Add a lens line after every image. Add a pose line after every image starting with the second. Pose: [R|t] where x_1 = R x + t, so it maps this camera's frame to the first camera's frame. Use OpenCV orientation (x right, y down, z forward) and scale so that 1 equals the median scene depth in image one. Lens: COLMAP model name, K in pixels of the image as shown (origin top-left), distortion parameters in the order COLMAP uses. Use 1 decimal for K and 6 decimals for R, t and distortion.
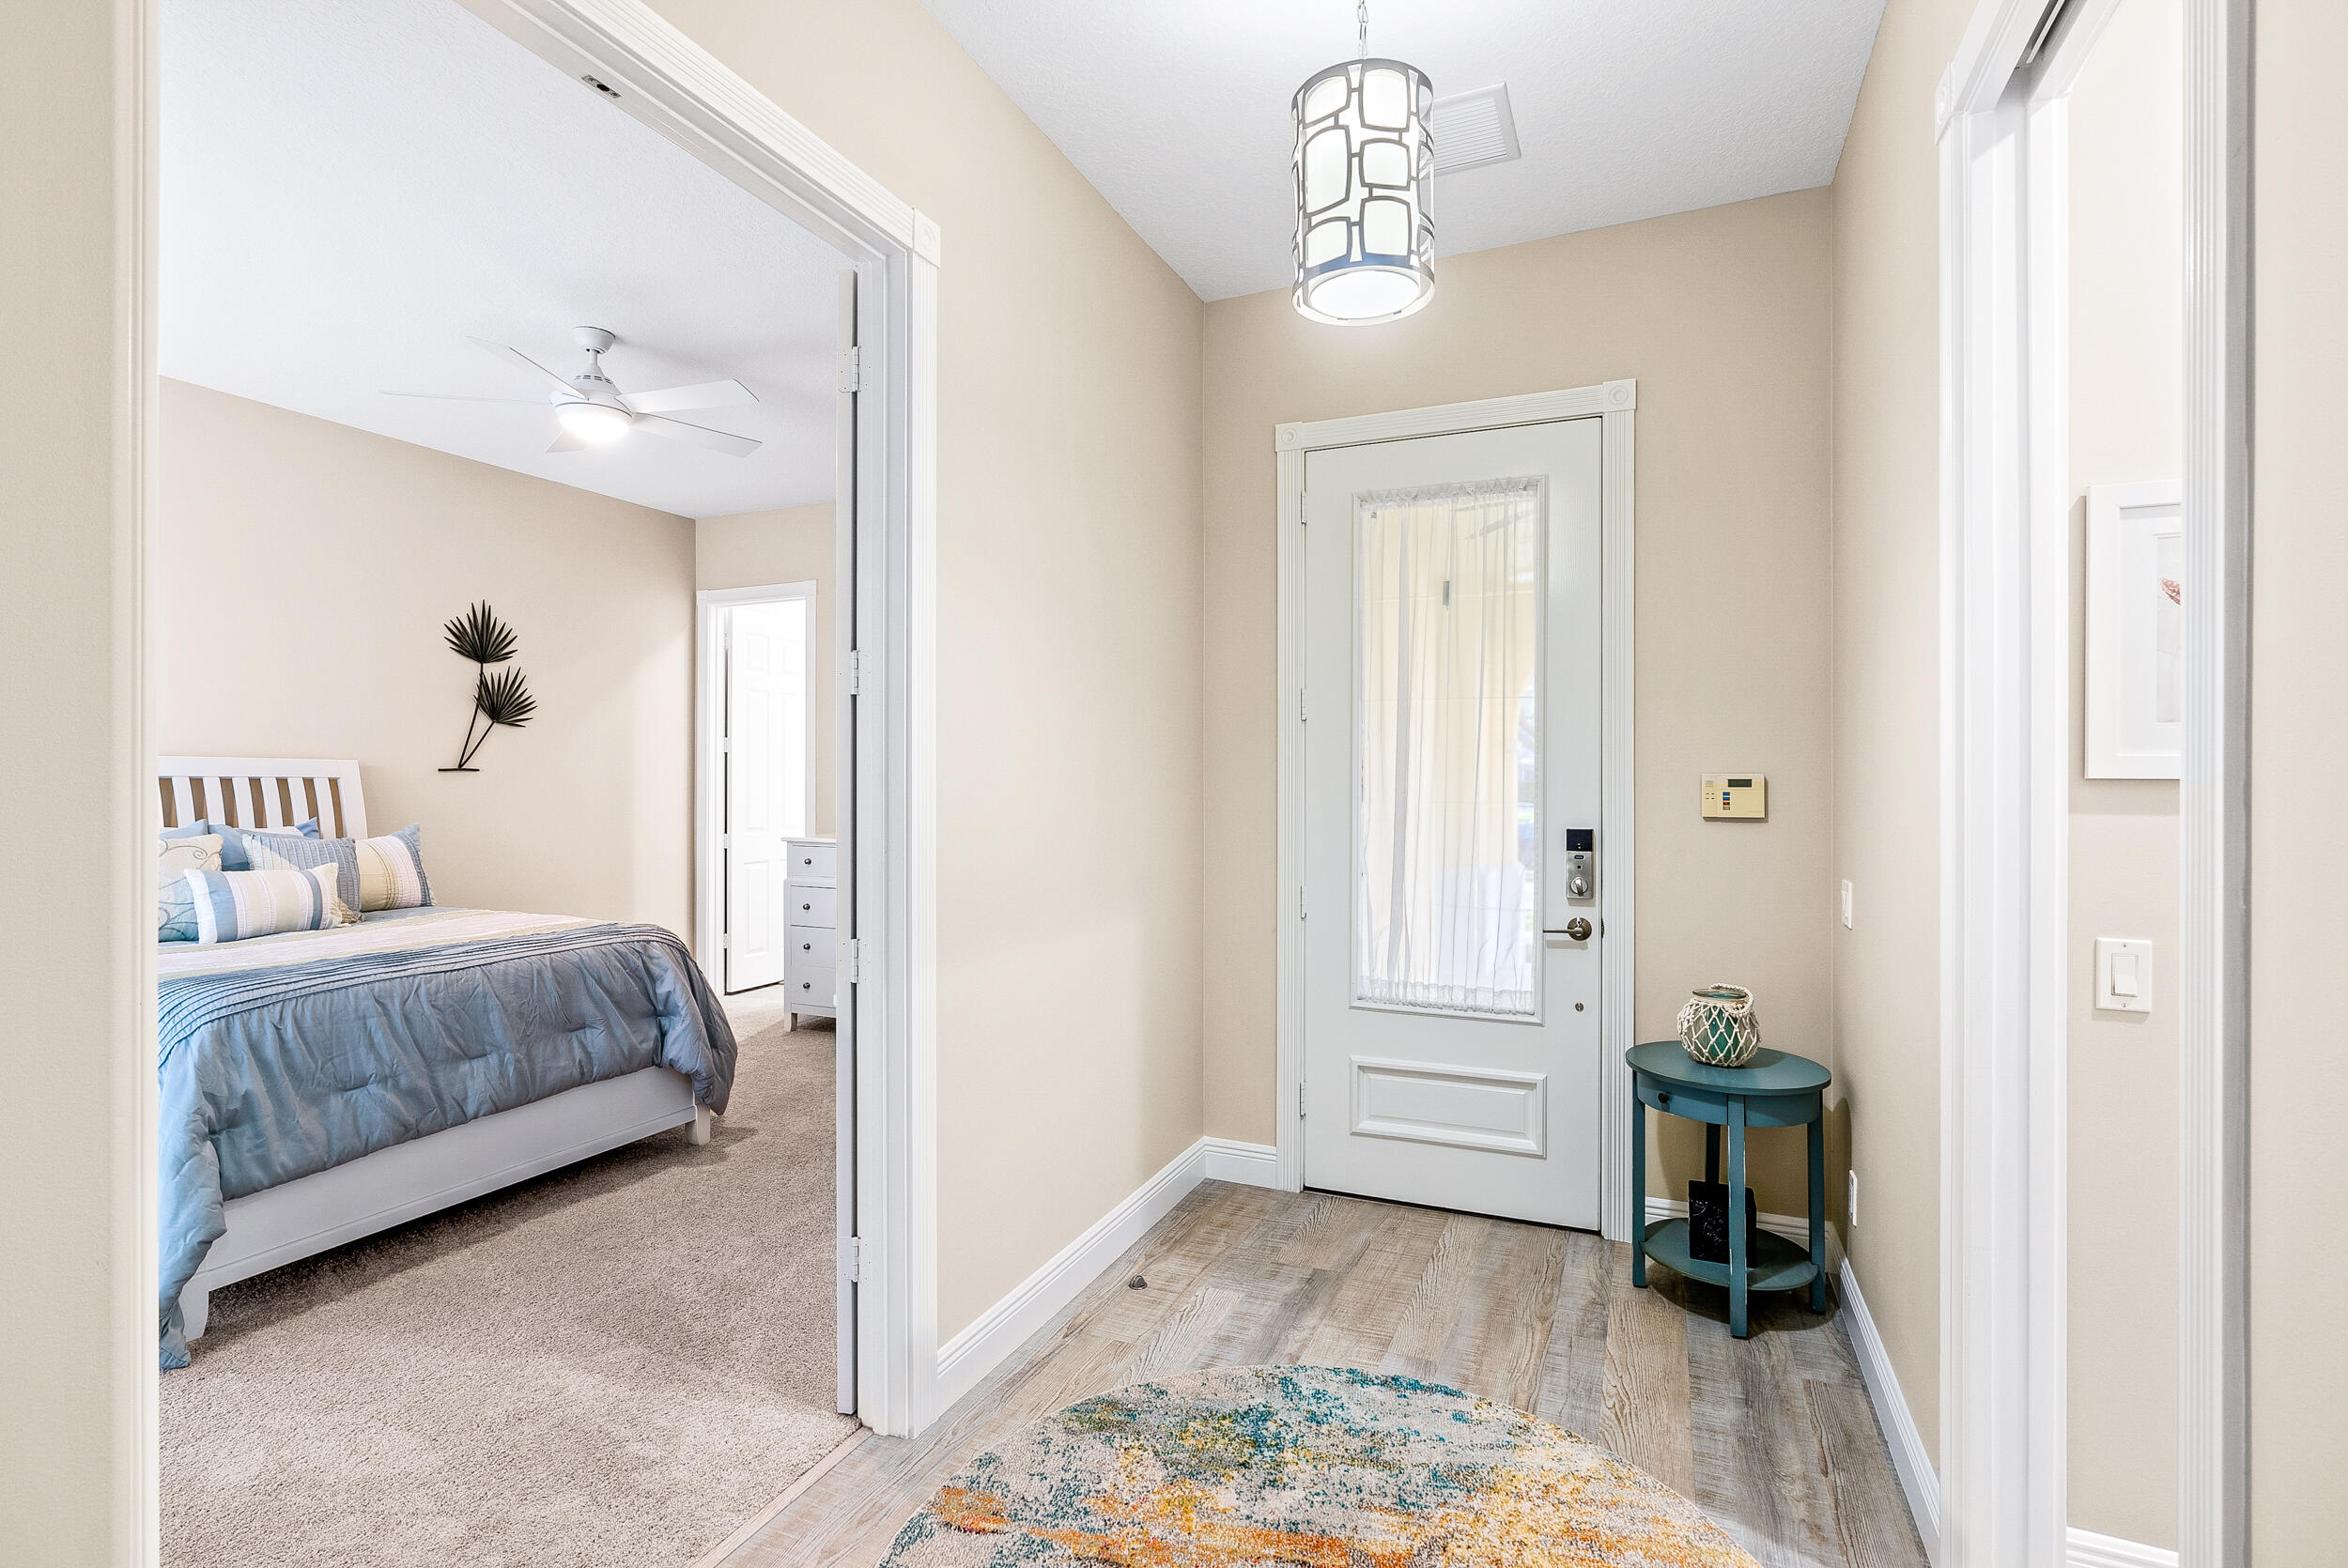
lens RADIAL K [[1079.2, 0, 1165.8], [0, 1079.2, 777.6], [0, 0, 1]] dist [-0.004688, -0.003039]
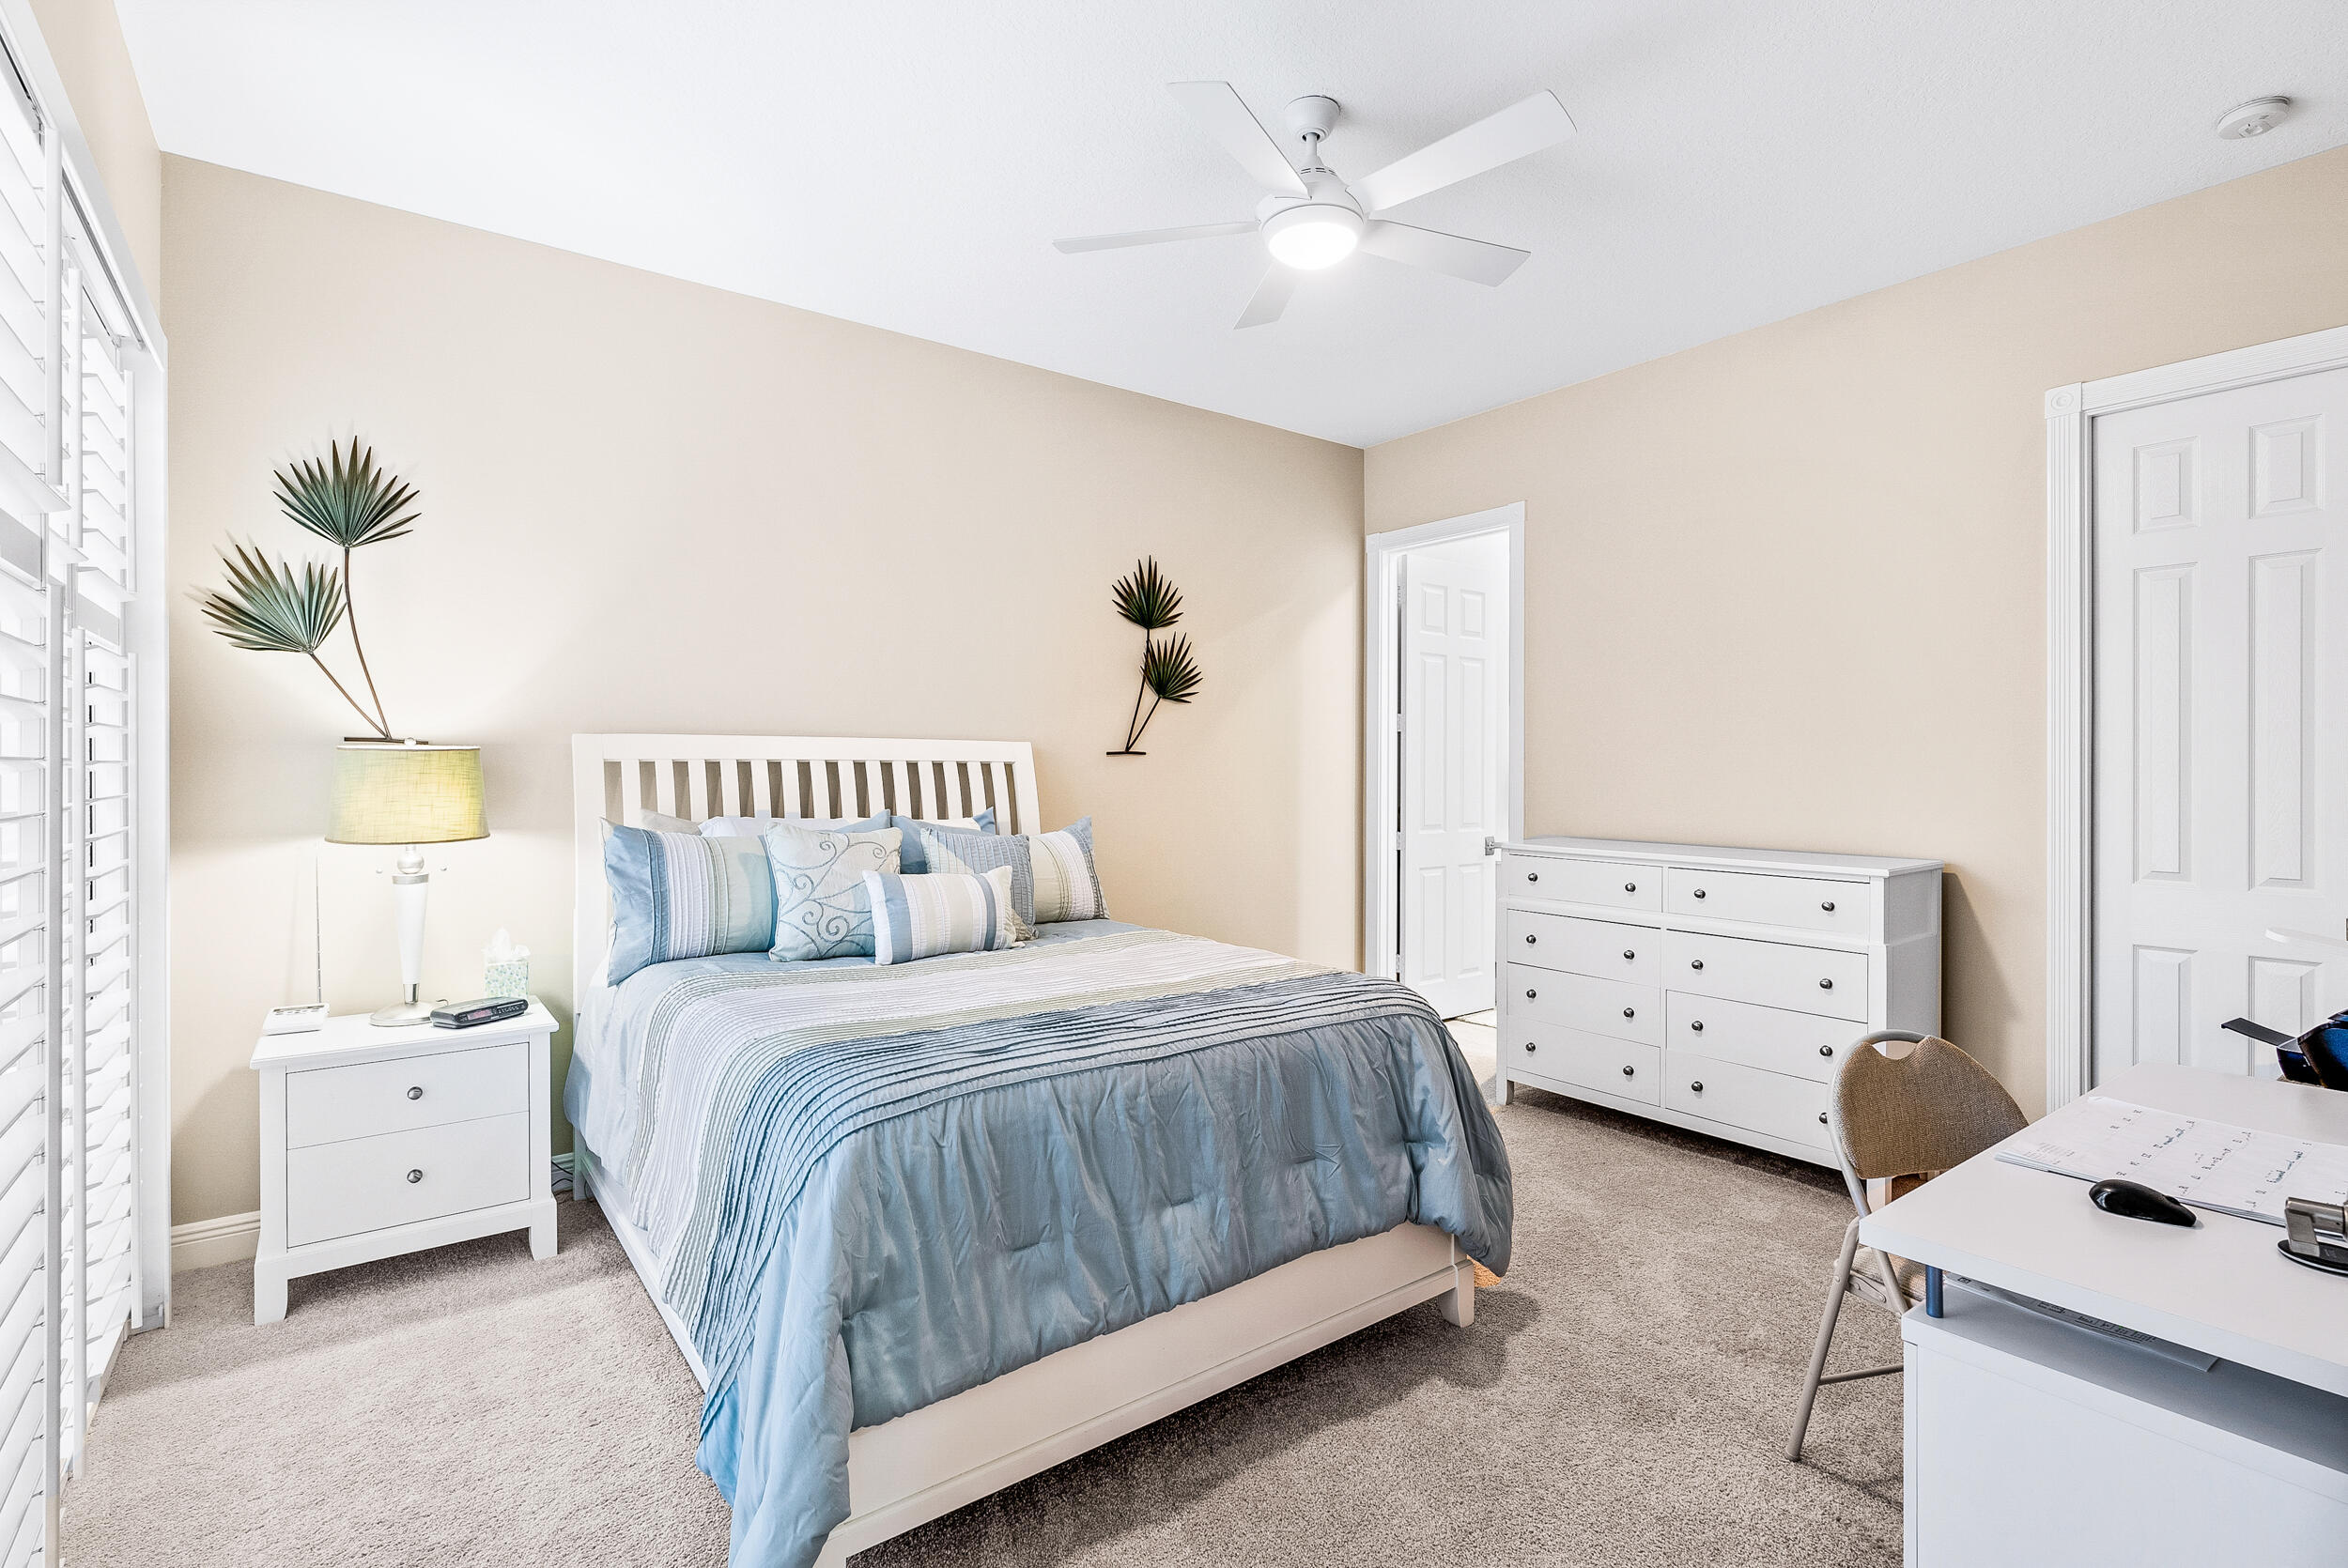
lens RADIAL K [[1079.2, 0, 1177.9], [0, 1079.2, 771.2], [0, 0, 1]] dist [-0.004688, -0.003039]
pose [[0.872358, 0.005887, -0.488832, -0.263767], [-0.001010, 0.999947, 0.010238, -0.001889], [0.488867, -0.008438, 0.872318, 0.353132]]
